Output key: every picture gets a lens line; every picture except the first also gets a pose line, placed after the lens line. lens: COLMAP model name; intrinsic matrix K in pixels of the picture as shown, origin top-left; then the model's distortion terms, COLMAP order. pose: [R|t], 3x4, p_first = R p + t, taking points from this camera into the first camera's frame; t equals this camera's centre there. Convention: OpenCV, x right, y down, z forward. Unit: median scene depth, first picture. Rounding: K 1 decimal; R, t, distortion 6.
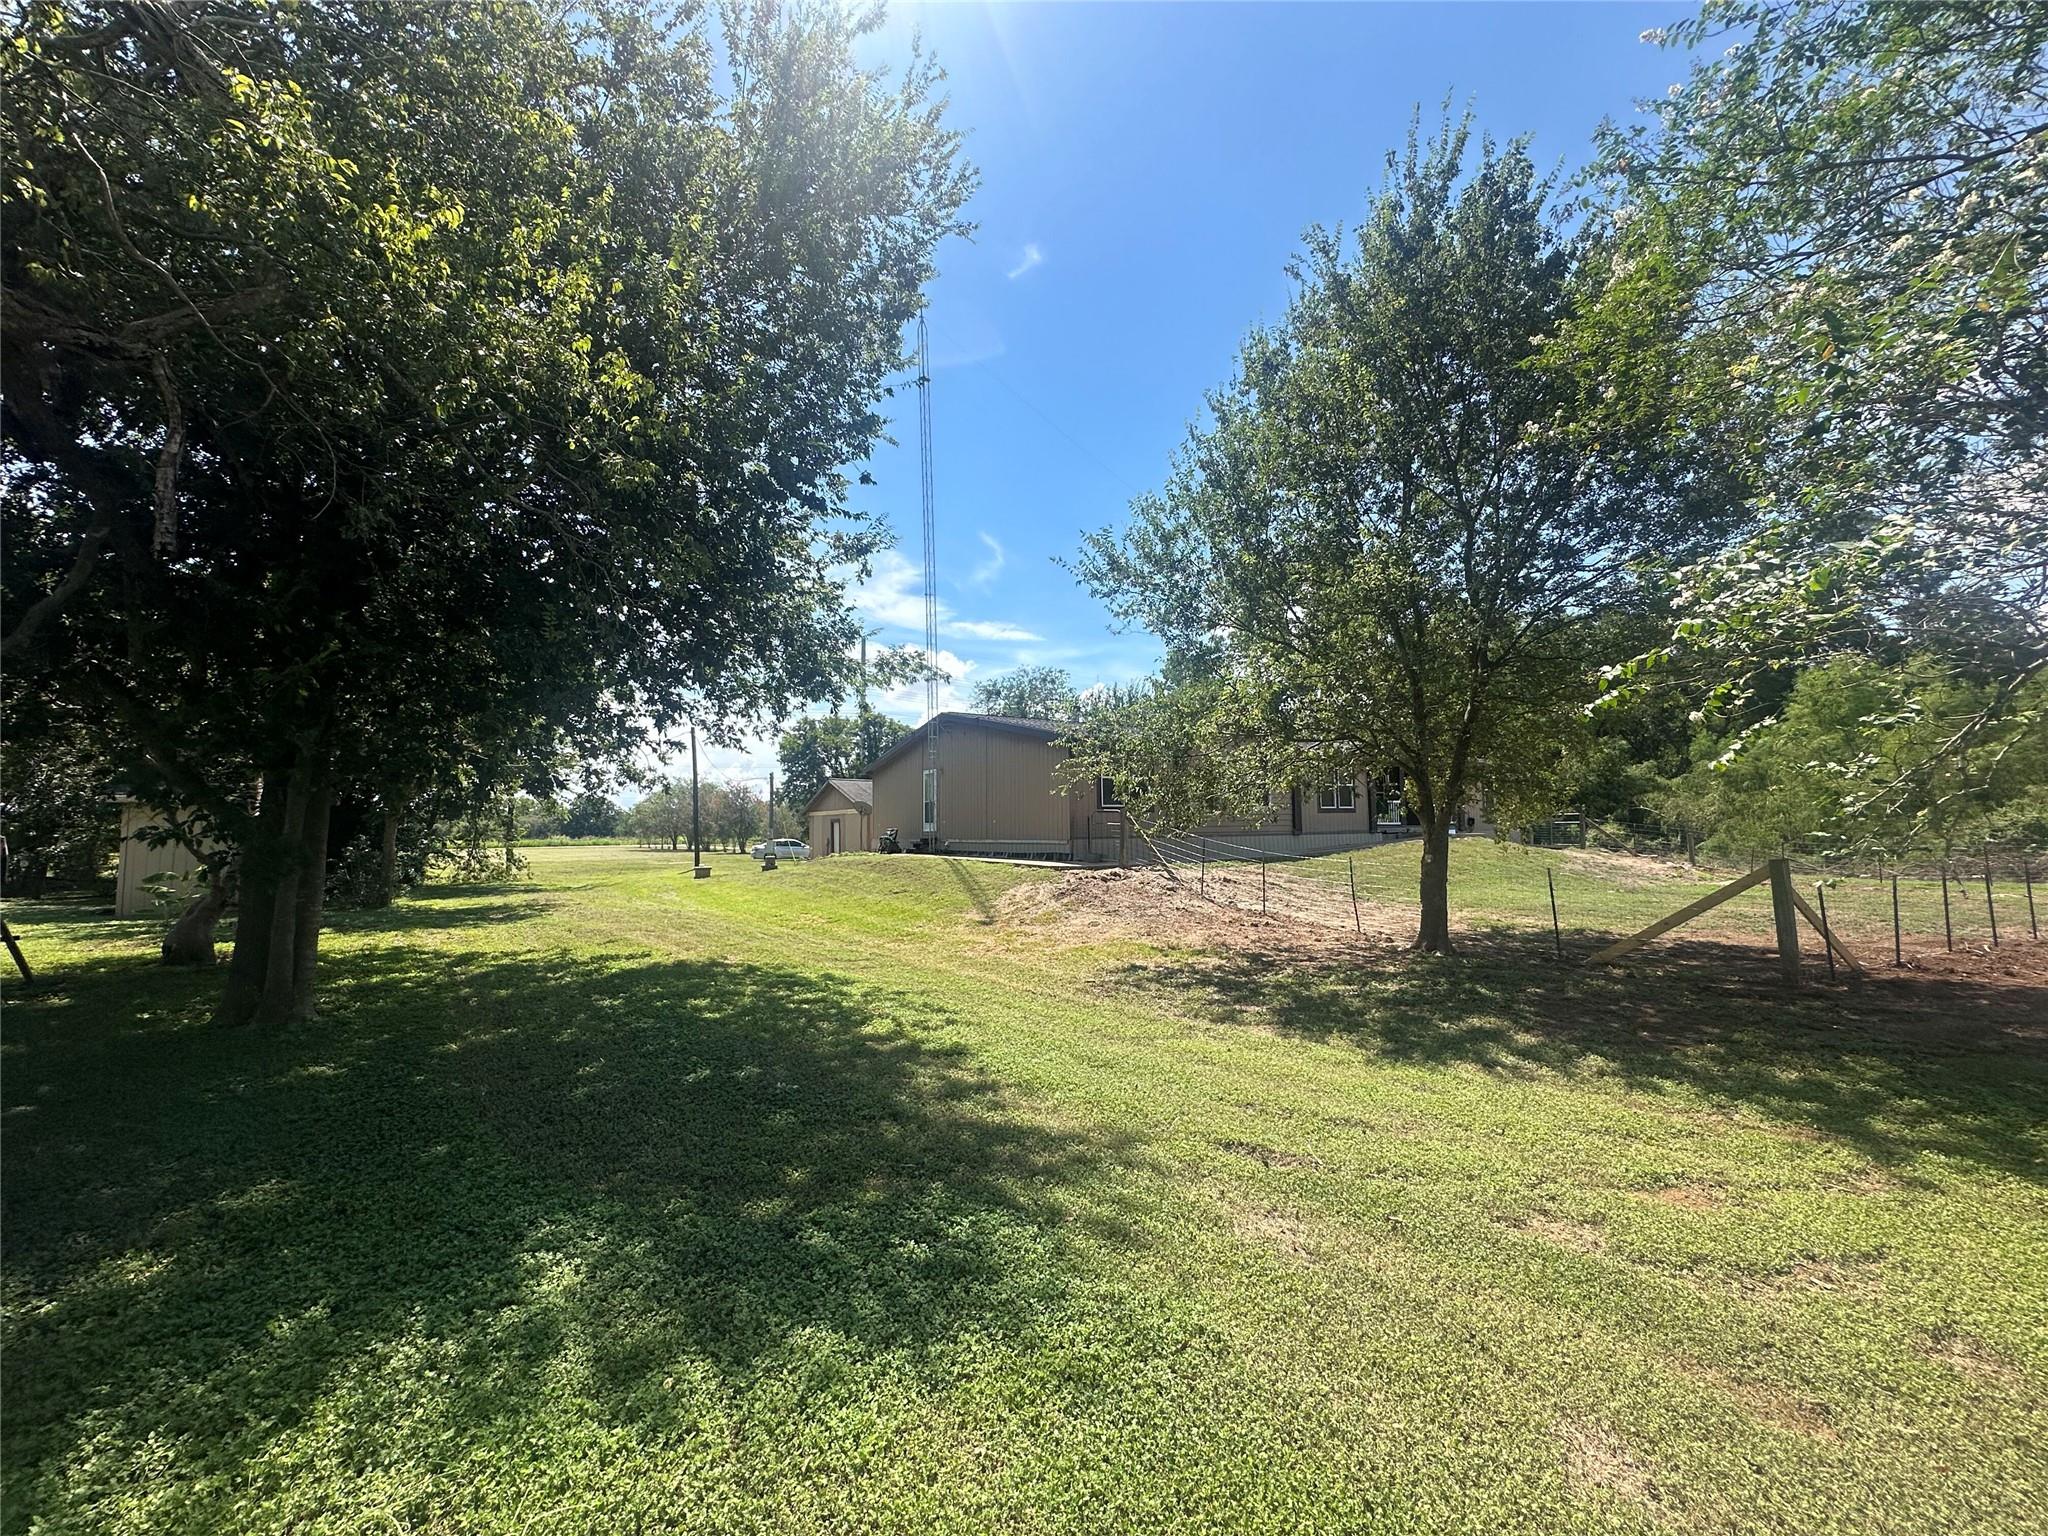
lens RADIAL K [[822.4, 0, 1024.0], [0, 822.4, 768.0], [0, 0, 1]] dist [0.000032, -0.000003]
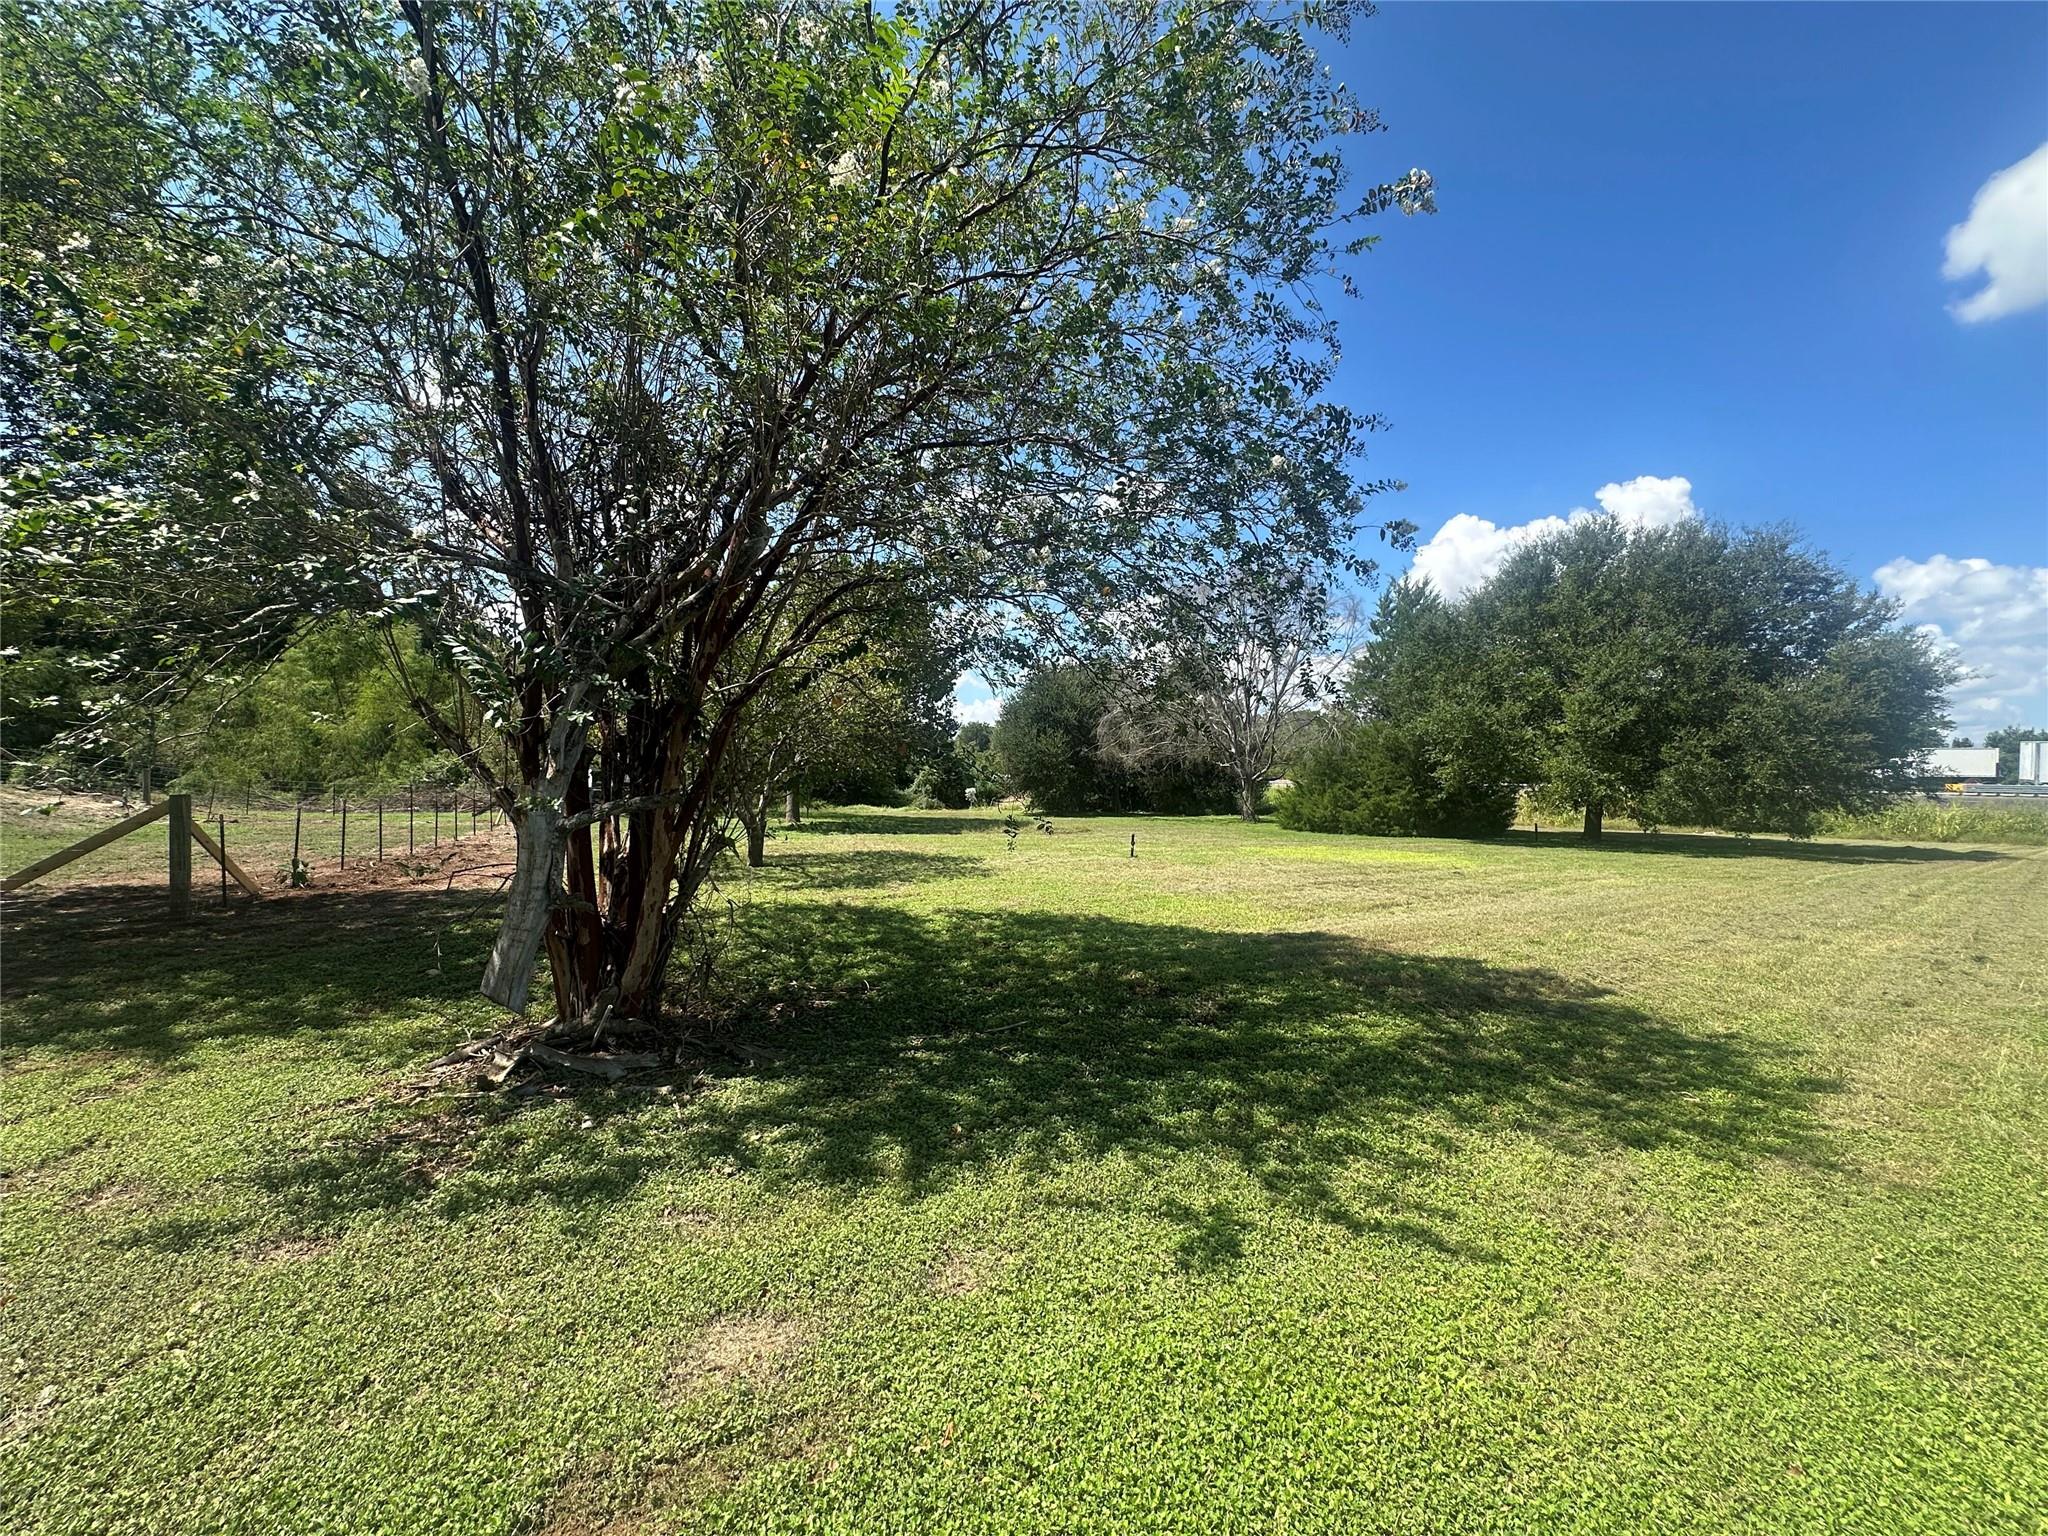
lens RADIAL K [[822.4, 0, 1024.0], [0, 822.4, 768.0], [0, 0, 1]] dist [0.000032, -0.000003]
pose [[0.095587, 0.023528, 0.995143, 0.014106], [-0.098360, 0.995051, -0.014078, -0.009130], [-0.990550, -0.096536, 0.097428, -0.116687]]
